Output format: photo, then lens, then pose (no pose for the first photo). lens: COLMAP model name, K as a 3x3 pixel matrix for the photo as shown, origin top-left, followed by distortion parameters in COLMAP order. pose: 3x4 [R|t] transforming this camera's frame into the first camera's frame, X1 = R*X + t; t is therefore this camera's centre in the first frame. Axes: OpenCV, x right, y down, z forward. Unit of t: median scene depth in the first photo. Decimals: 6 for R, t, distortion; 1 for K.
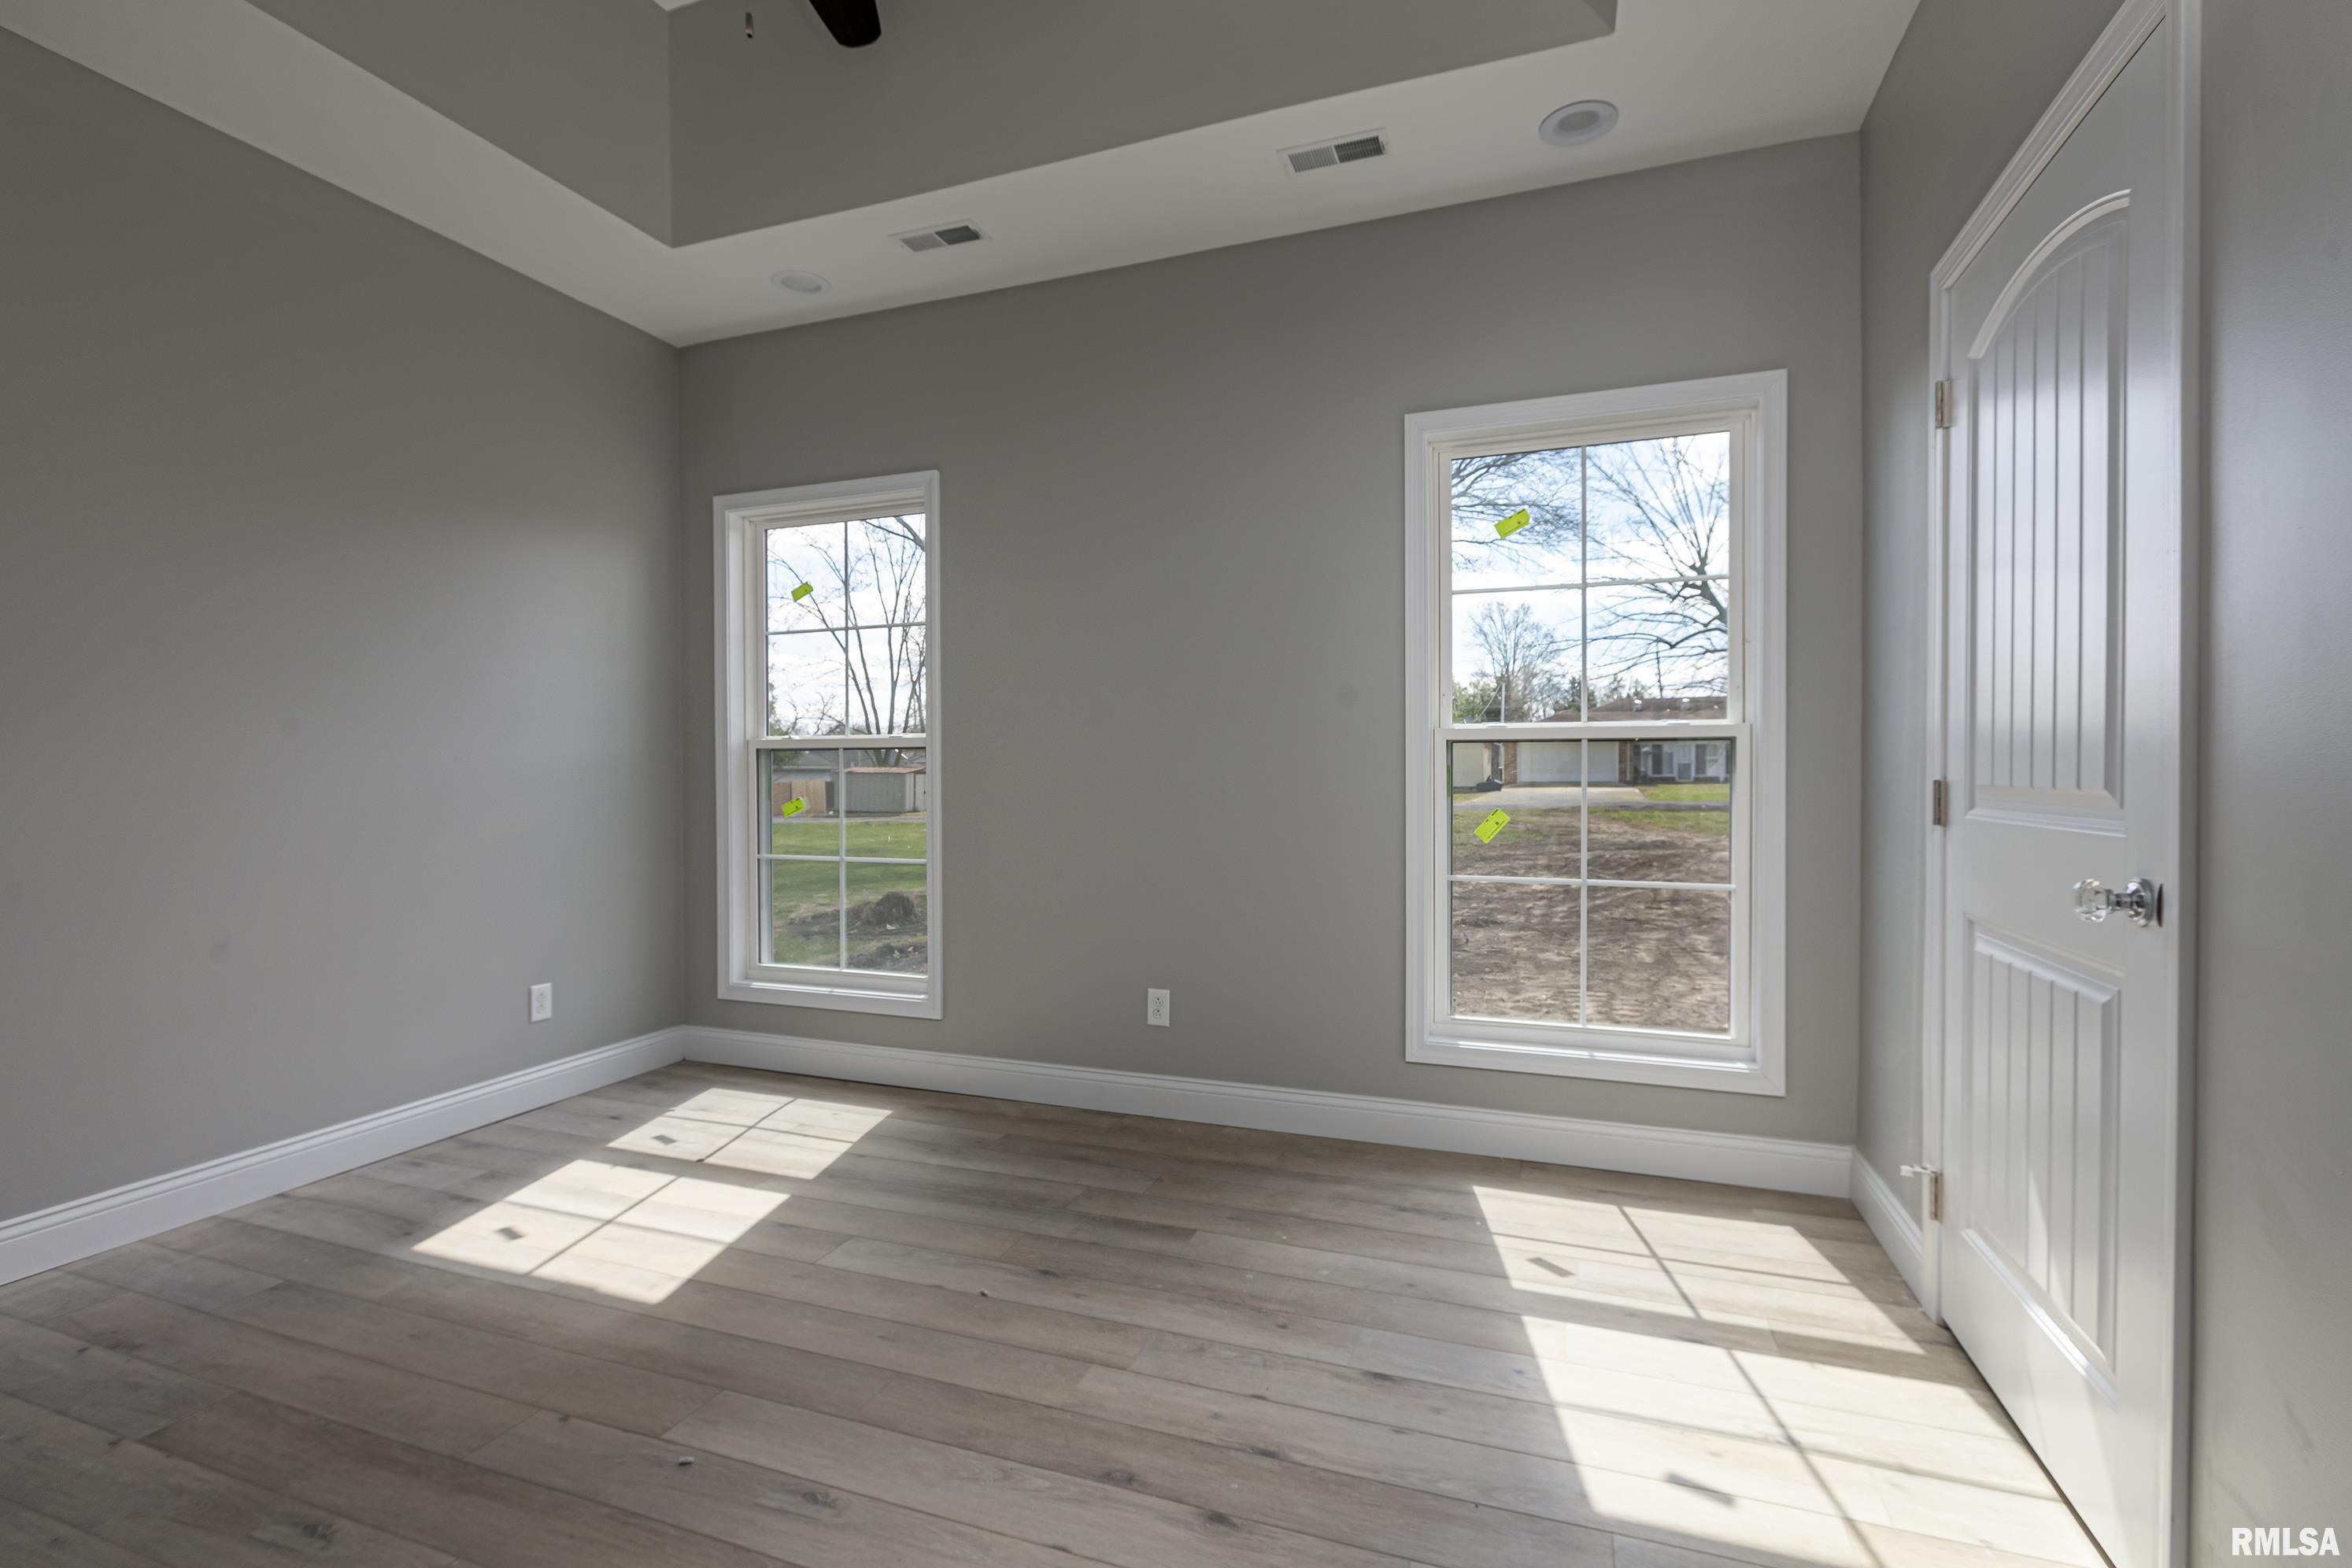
lens RADIAL K [[1103.3, 0, 1174.9], [0, 1103.3, 779.8], [0, 0, 1]] dist [-0.003564, -0.000288]
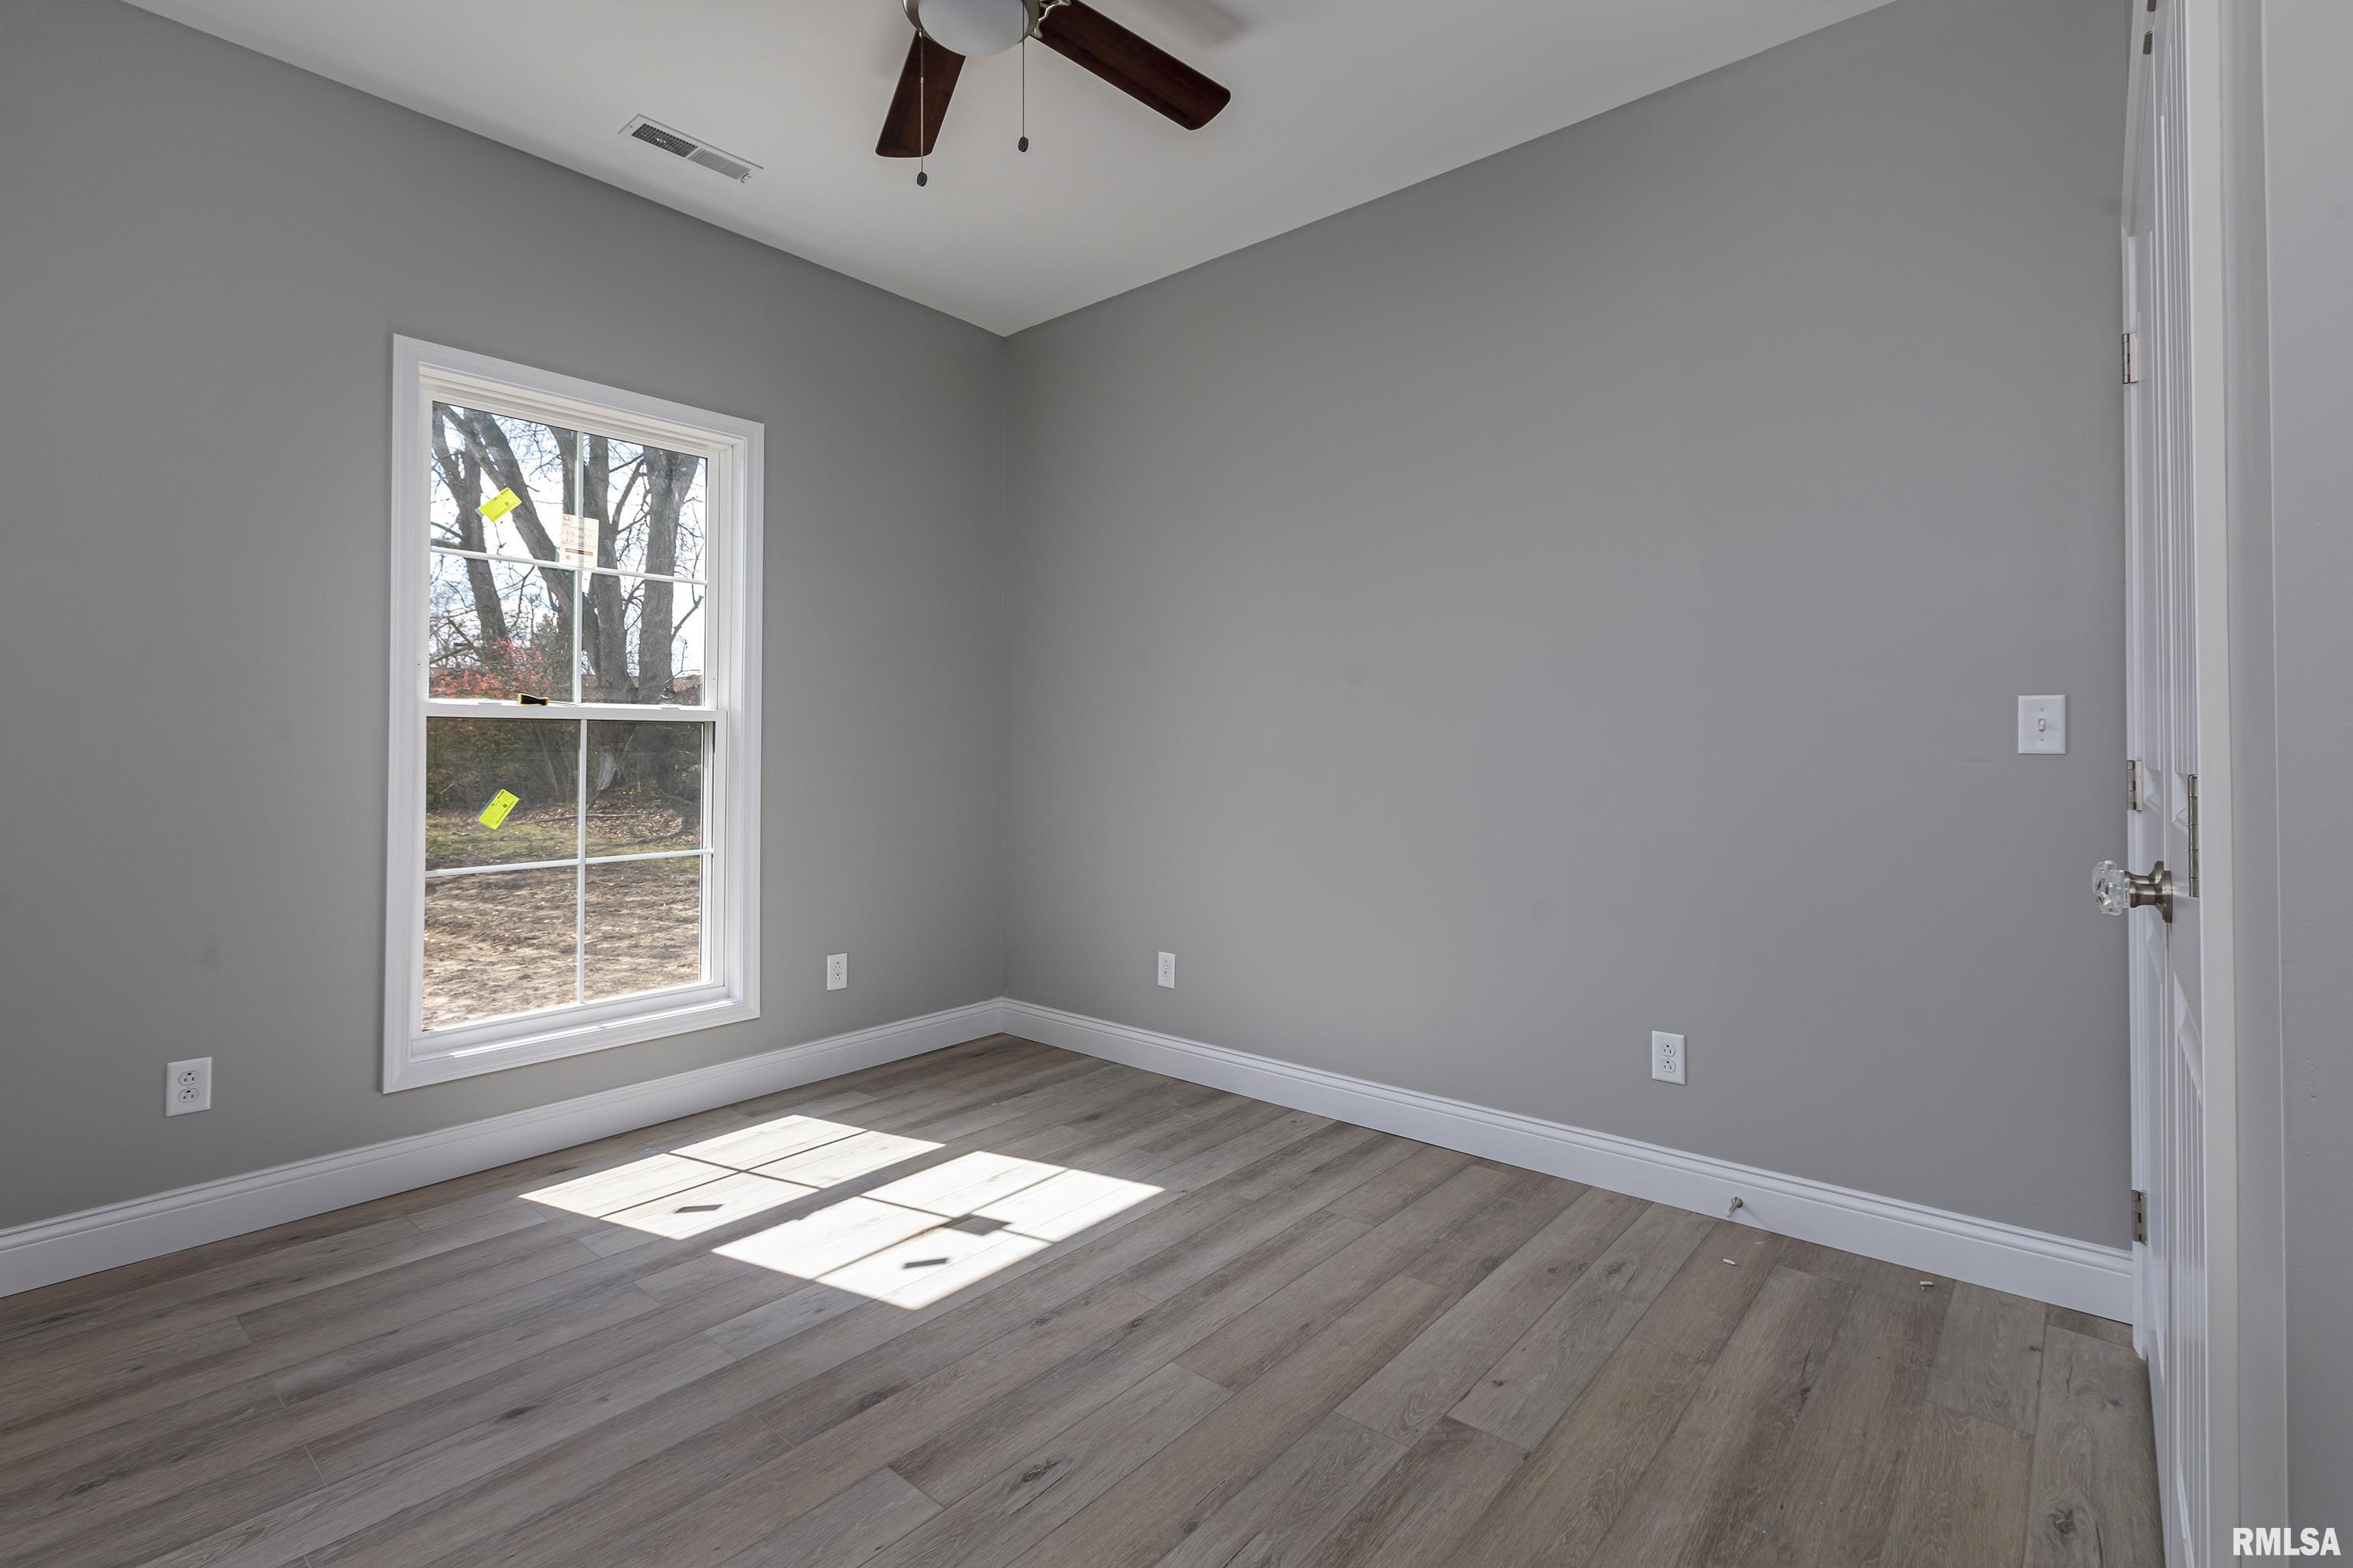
lens RADIAL K [[1082.7, 0, 1219.0], [0, 1082.7, 770.3], [0, 0, 1]] dist [0.001610, 0.000391]
pose [[0.292787, -0.015807, 0.956047, -0.468297], [0.006368, 0.999873, 0.014581, -0.001140], [-0.956157, 0.001819, 0.292851, 0.173299]]
